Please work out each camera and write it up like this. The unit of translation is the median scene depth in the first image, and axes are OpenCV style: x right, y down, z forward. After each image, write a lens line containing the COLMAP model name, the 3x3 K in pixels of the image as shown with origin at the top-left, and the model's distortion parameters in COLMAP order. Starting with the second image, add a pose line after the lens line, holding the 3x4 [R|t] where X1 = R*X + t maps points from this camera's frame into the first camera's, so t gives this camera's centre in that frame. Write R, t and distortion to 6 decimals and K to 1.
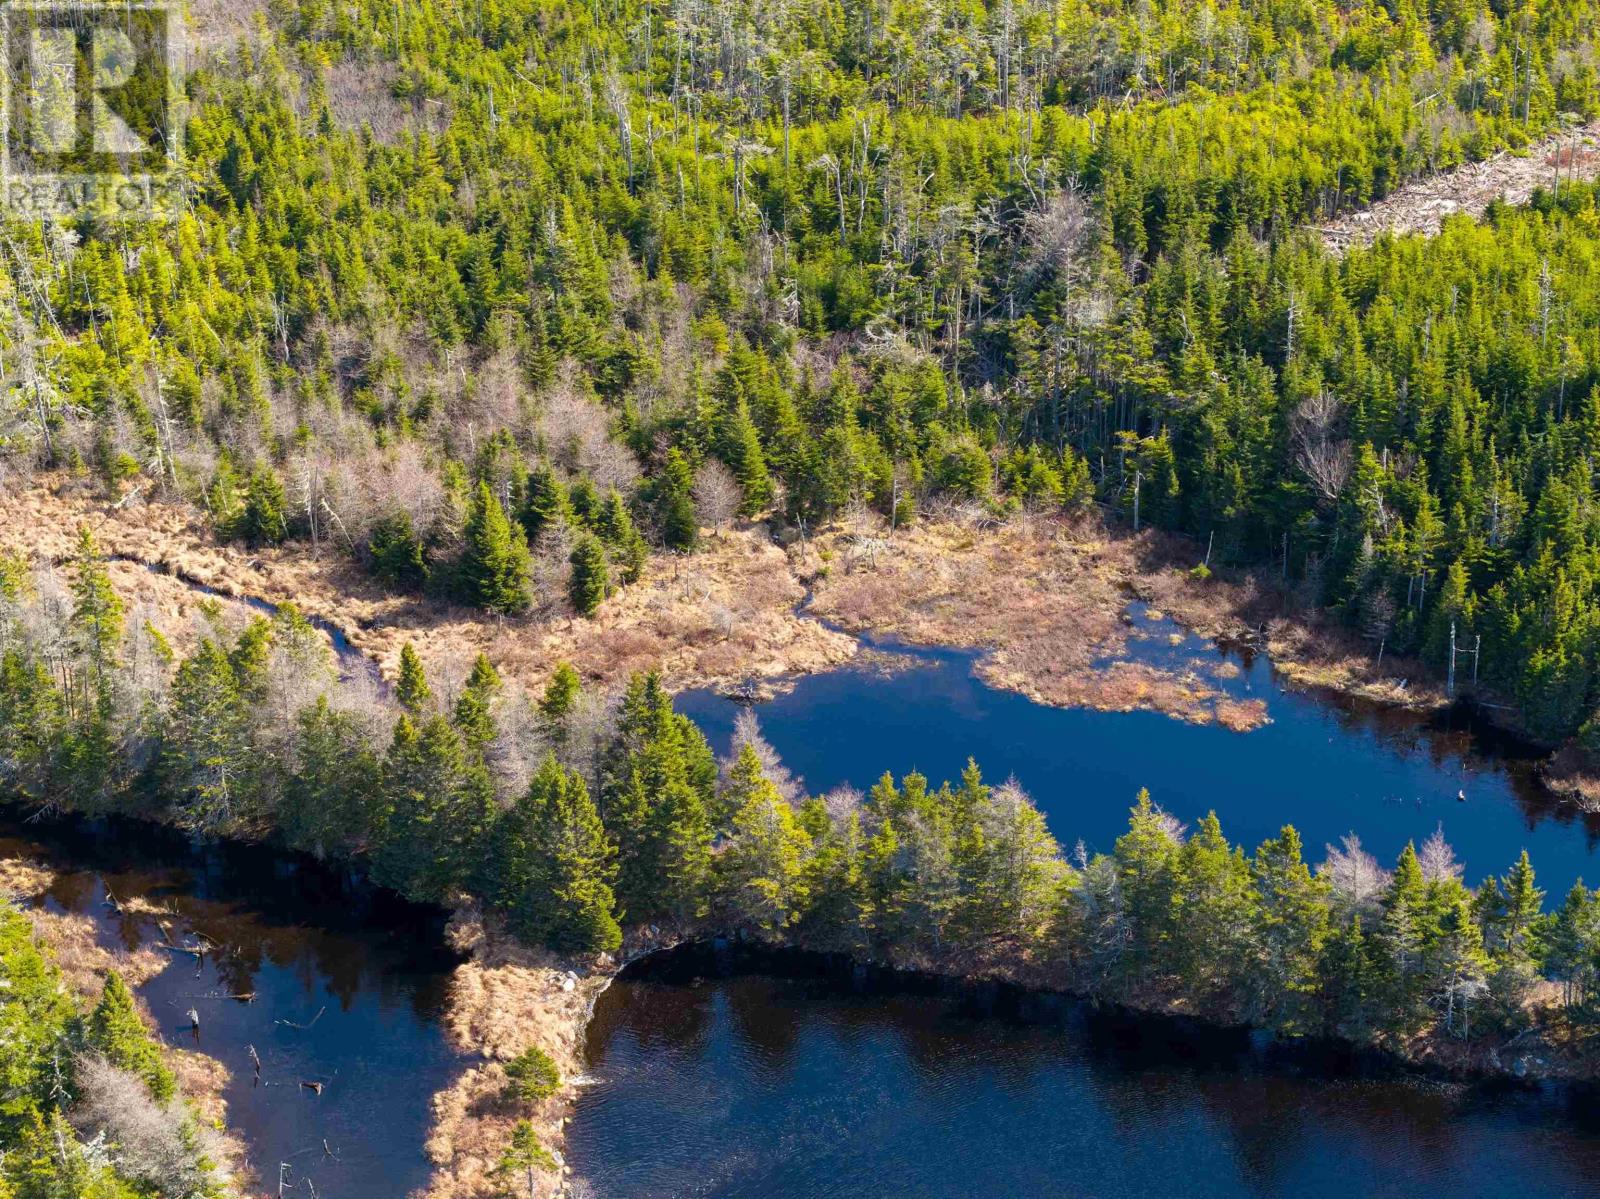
lens RADIAL K [[3158.5, 0, 800.6], [0, 3158.5, 530.3], [0, 0, 1]] dist [-0.232430, 1.365734]
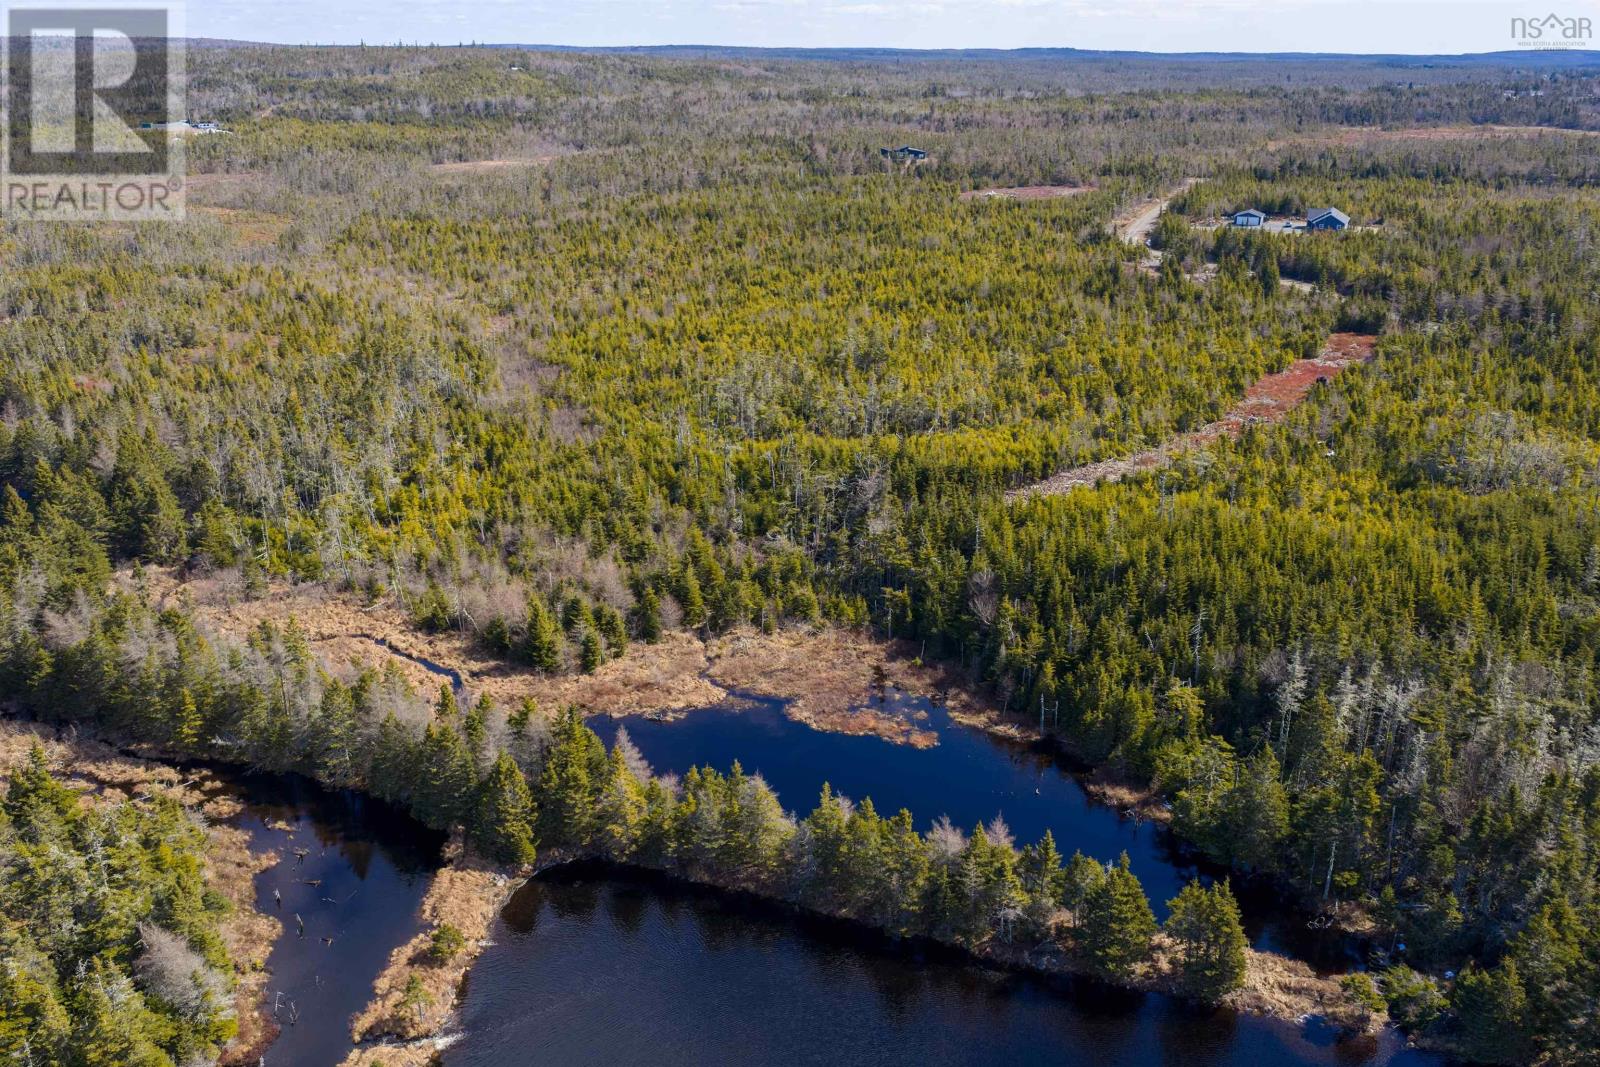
lens RADIAL K [[1296.3, 0, 800.0], [0, 1296.3, 533.5], [0, 0, 1]] dist [0.028384, -0.057353]
pose [[0.997016, 0.026855, -0.072371, 0.114153], [-0.033131, 0.995661, -0.086958, 0.006764], [0.069722, 0.089096, 0.993580, 0.223068]]
